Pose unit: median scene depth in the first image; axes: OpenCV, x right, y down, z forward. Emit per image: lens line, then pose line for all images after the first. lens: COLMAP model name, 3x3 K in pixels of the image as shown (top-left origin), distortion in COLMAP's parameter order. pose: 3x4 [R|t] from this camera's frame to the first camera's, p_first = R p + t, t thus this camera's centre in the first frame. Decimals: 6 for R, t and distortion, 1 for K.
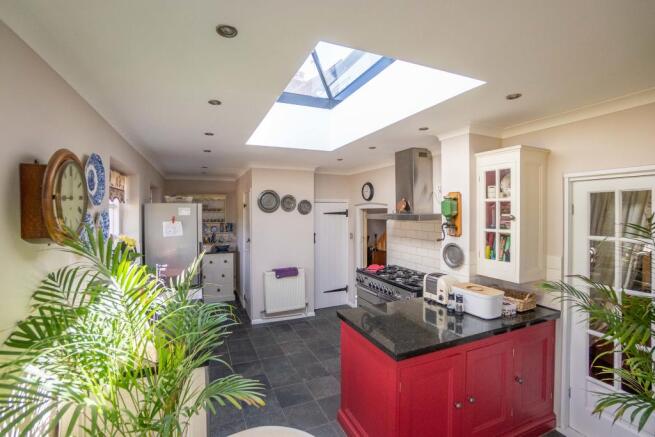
lens RADIAL K [[296.6, 0, 327.5], [0, 296.6, 216.5], [0, 0, 1]] dist [-0.024277, 0.000173]
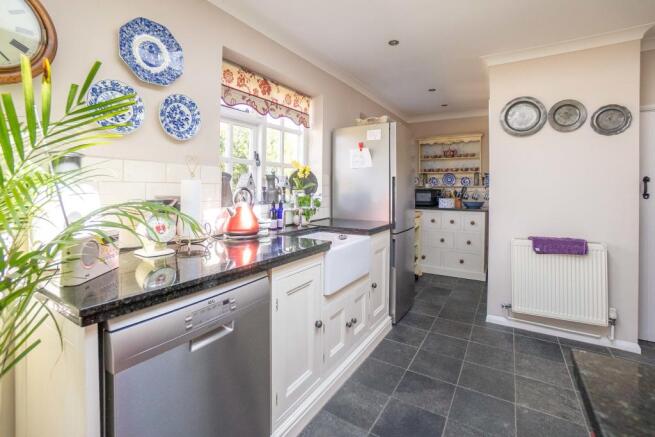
lens RADIAL K [[296.6, 0, 331.0], [0, 296.6, 188.9], [0, 0, 1]] dist [-0.024277, 0.000173]
pose [[0.560857, -0.001506, -0.827911, 0.063004], [-0.017983, 0.999740, -0.014000, 0.101164], [0.827717, 0.022740, 0.560685, 0.370442]]
